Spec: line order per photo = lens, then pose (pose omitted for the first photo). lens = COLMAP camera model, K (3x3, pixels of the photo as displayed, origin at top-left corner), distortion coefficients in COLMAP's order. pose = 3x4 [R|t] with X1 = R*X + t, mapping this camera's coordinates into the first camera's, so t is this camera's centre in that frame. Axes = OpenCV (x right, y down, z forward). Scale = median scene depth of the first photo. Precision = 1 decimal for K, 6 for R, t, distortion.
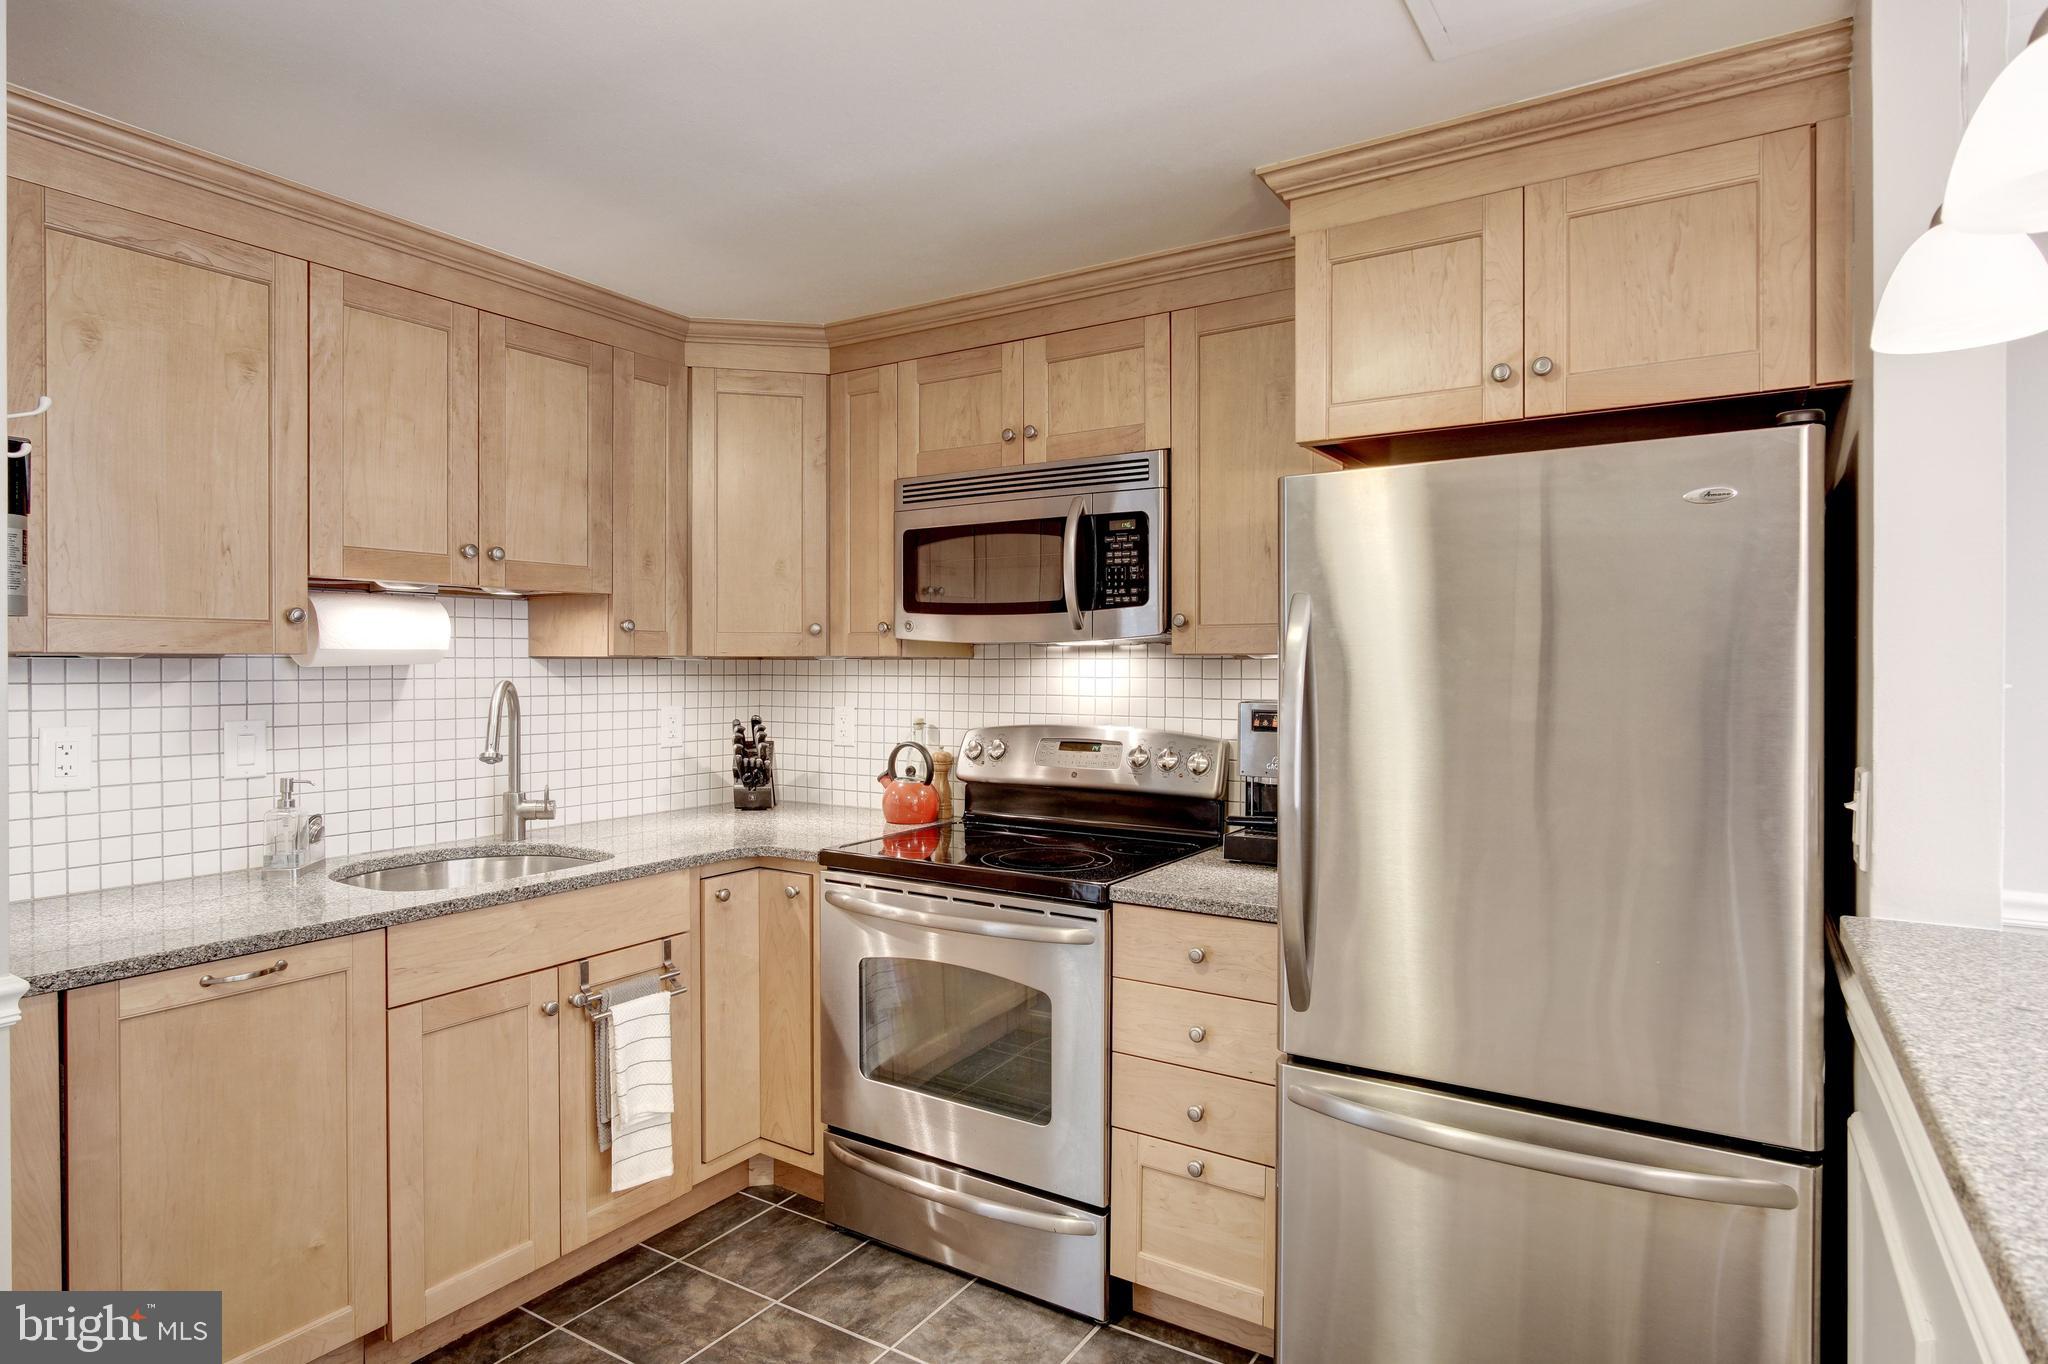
lens RADIAL K [[1094.4, 0, 1031.8], [0, 1094.4, 675.4], [0, 0, 1]] dist [-0.017947, 0.006535]
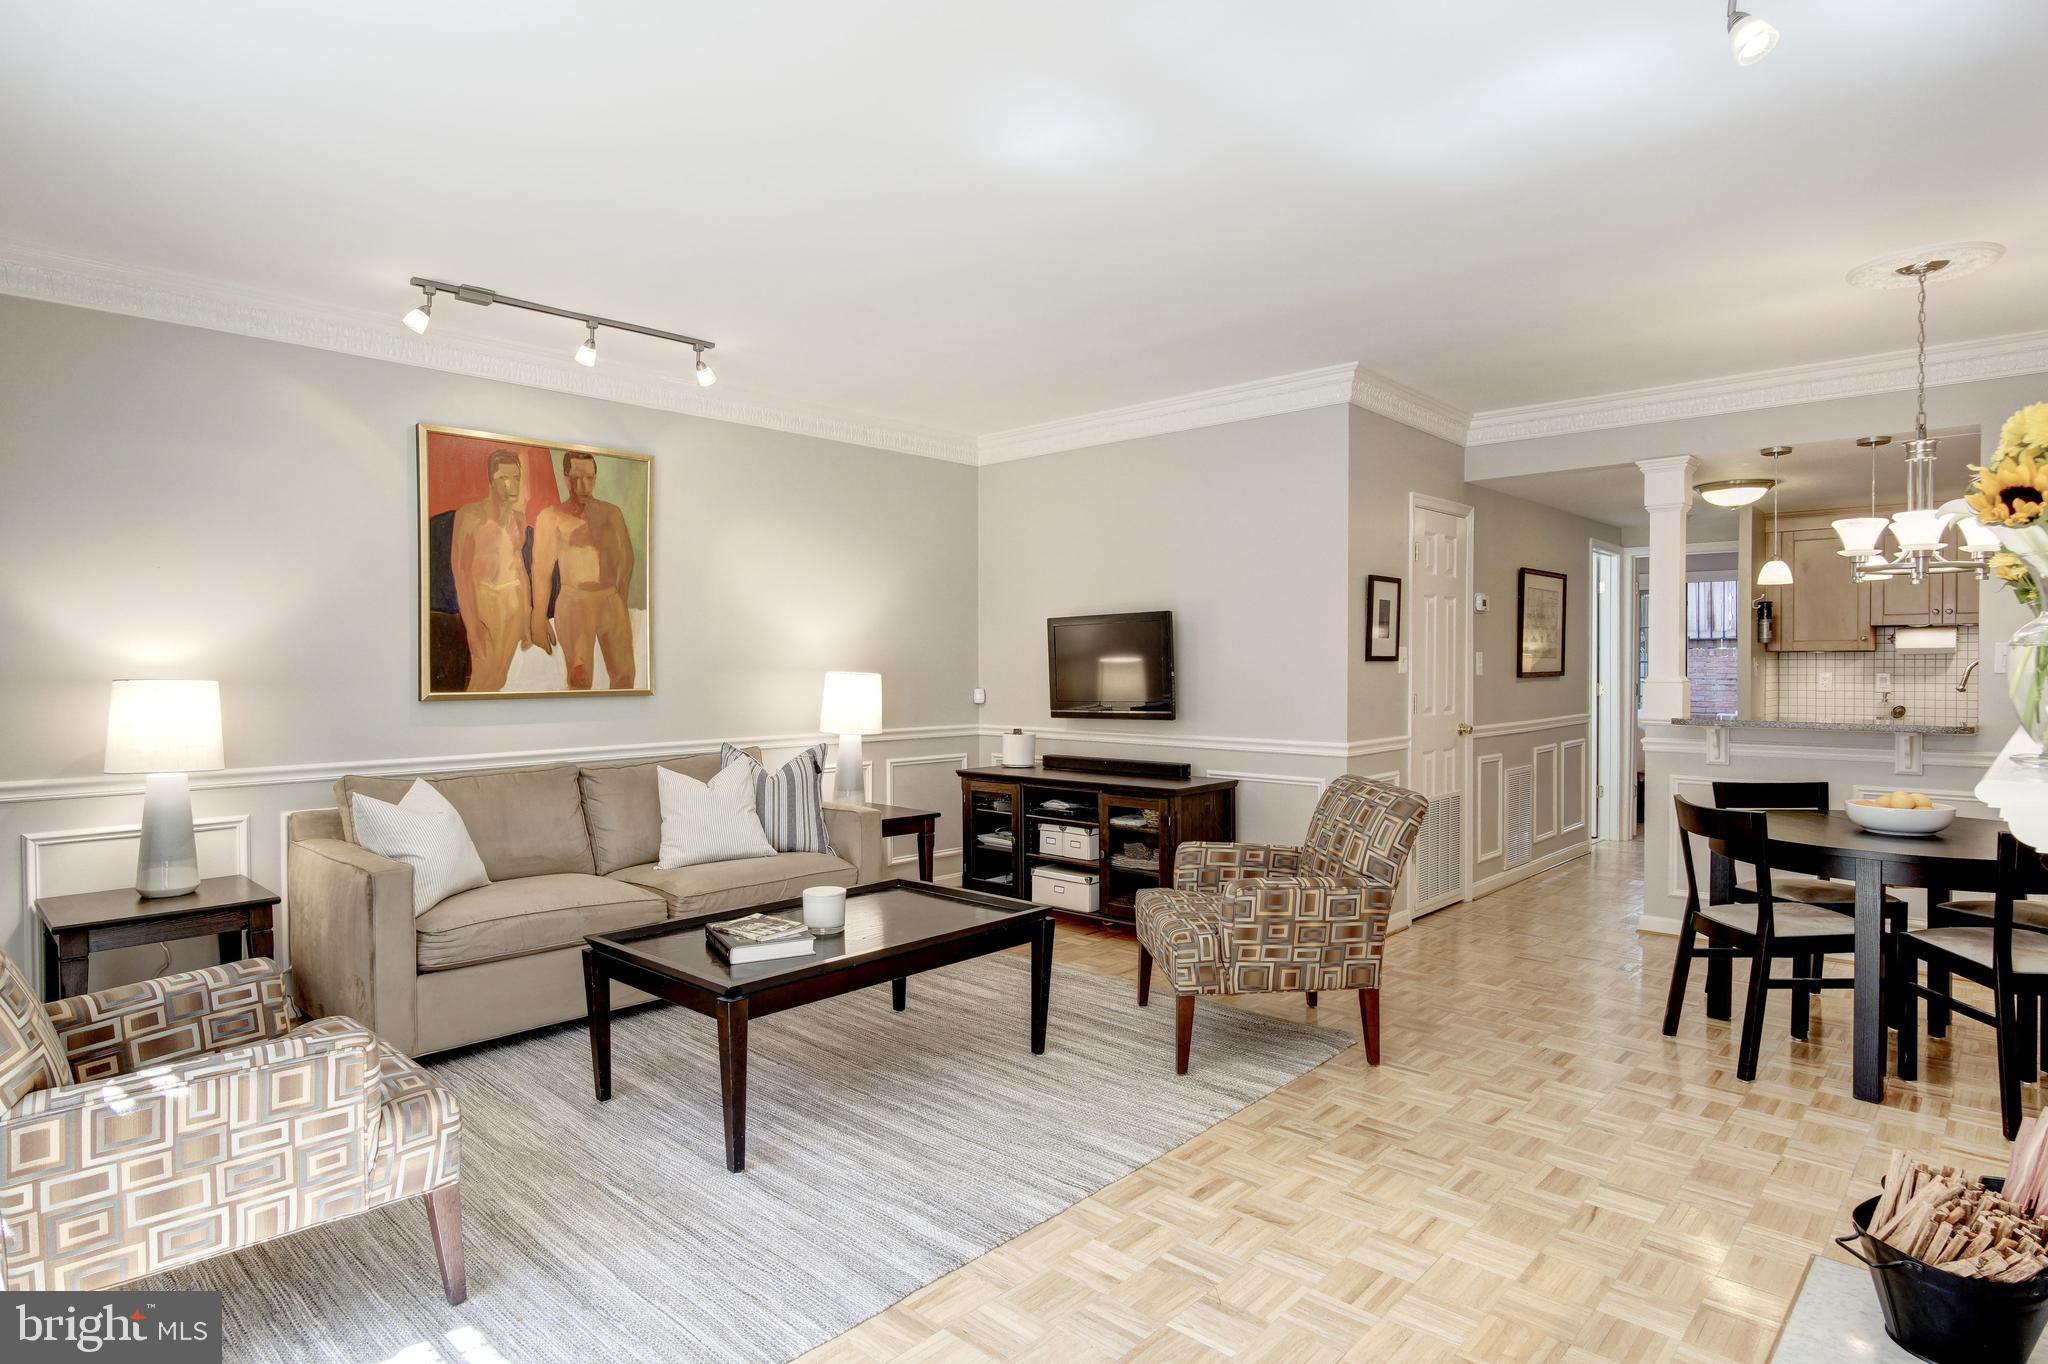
lens RADIAL K [[1094.4, 0, 1028.3], [0, 1094.4, 686.3], [0, 0, 1]] dist [-0.017947, 0.006535]
pose [[-0.192819, 0.018486, -0.981060, 2.642383], [-0.008053, 0.999759, 0.020421, 0.036841], [0.981201, 0.011838, -0.192623, -0.725721]]
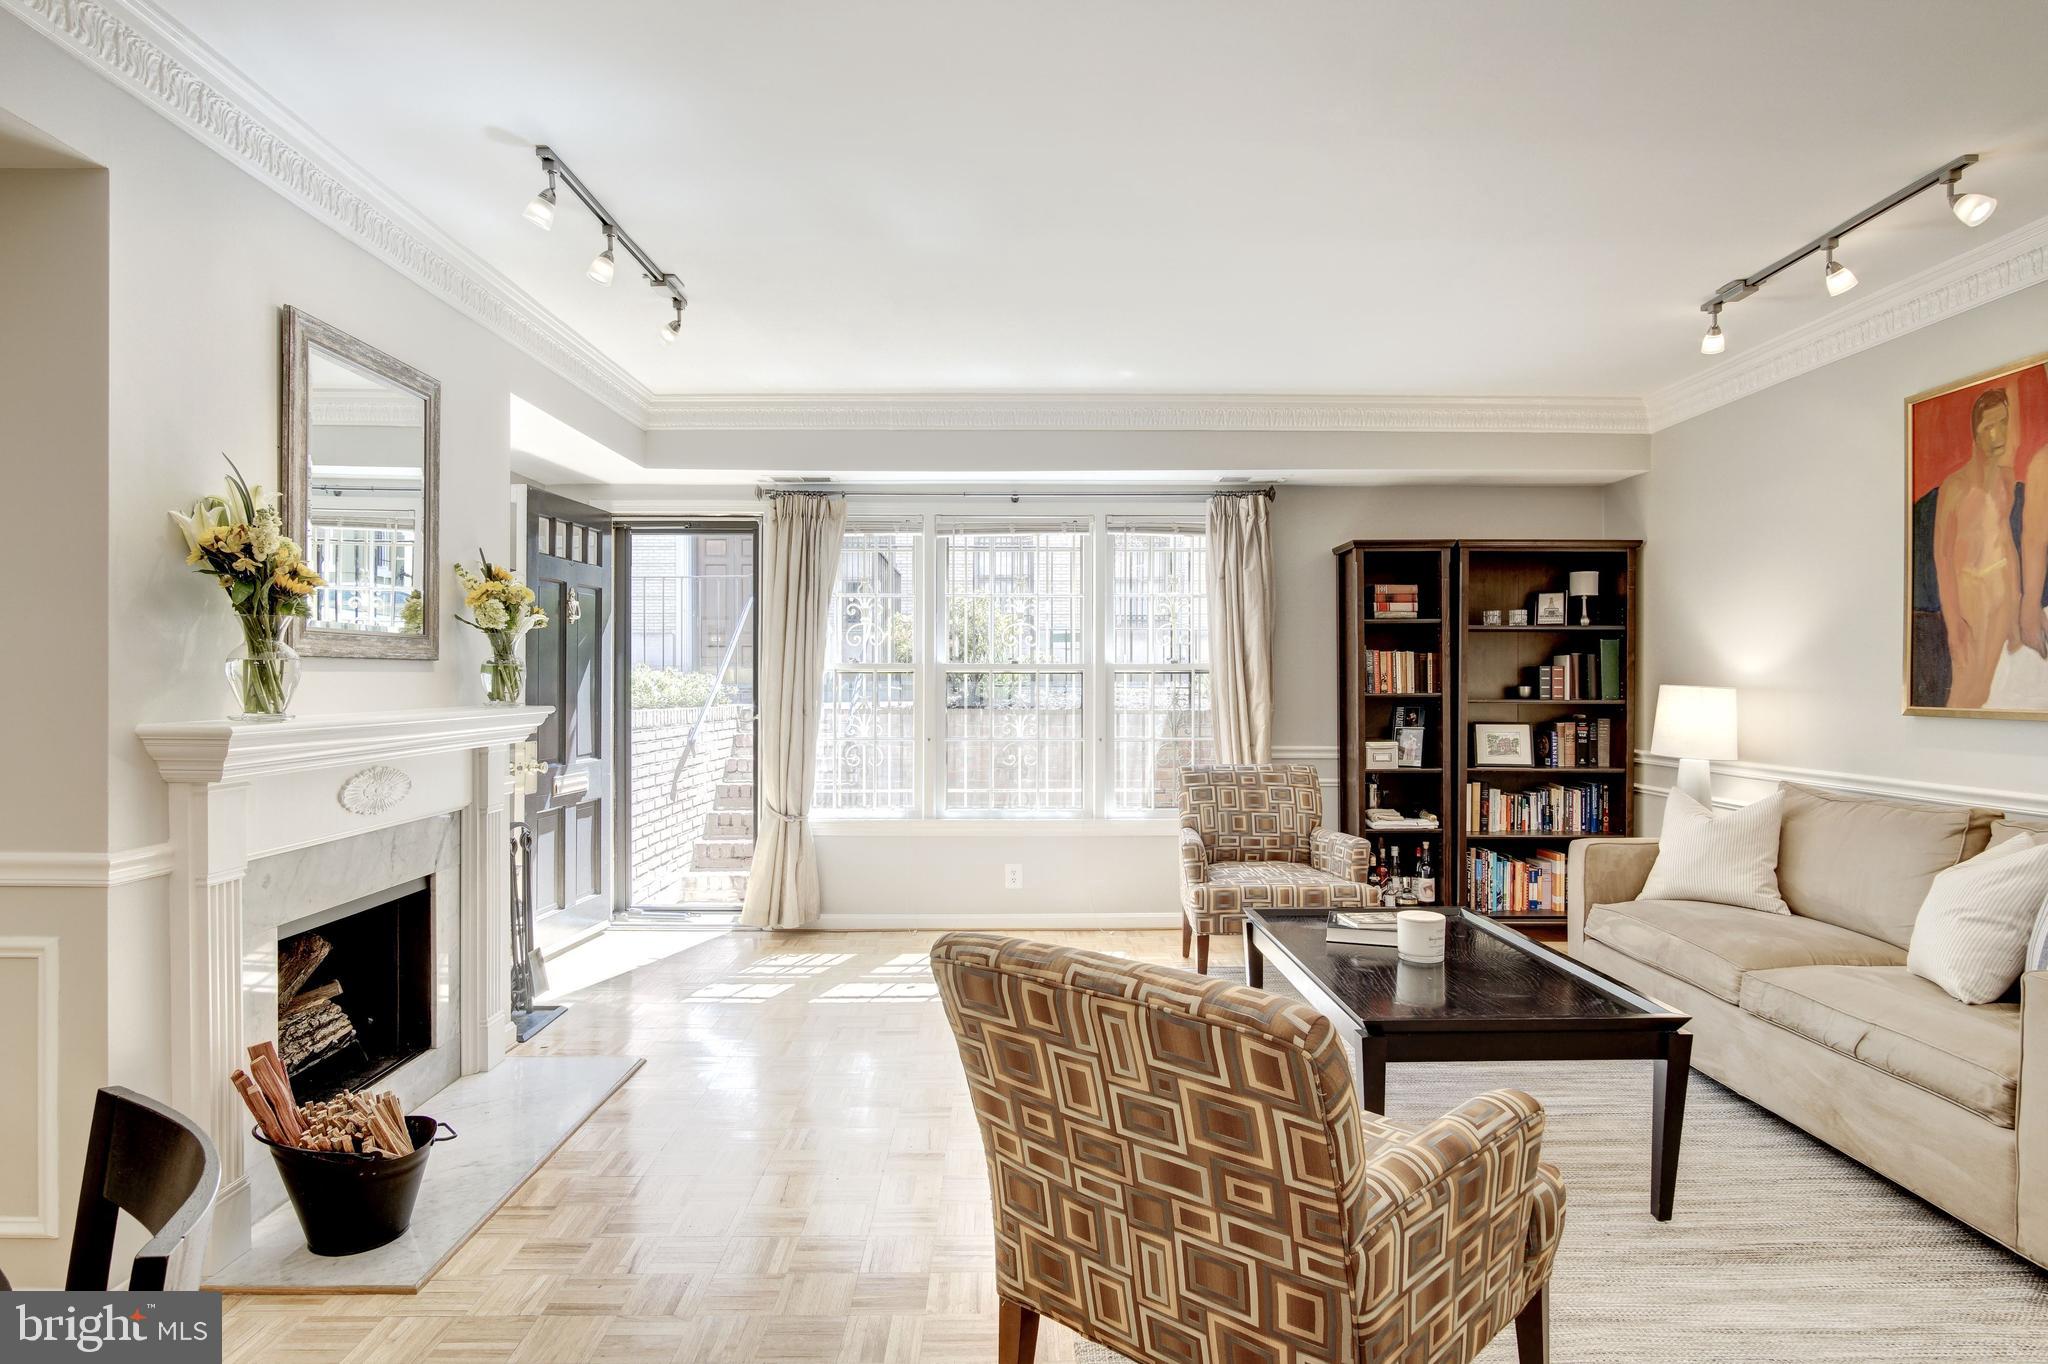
lens RADIAL K [[1094.4, 0, 1021.1], [0, 1094.4, 689.0], [0, 0, 1]] dist [-0.017947, 0.006535]
pose [[-0.538141, -0.010363, 0.842791, 0.466496], [0.005655, 0.999858, 0.015905, 0.035919], [-0.842836, 0.013326, -0.538006, -0.146084]]
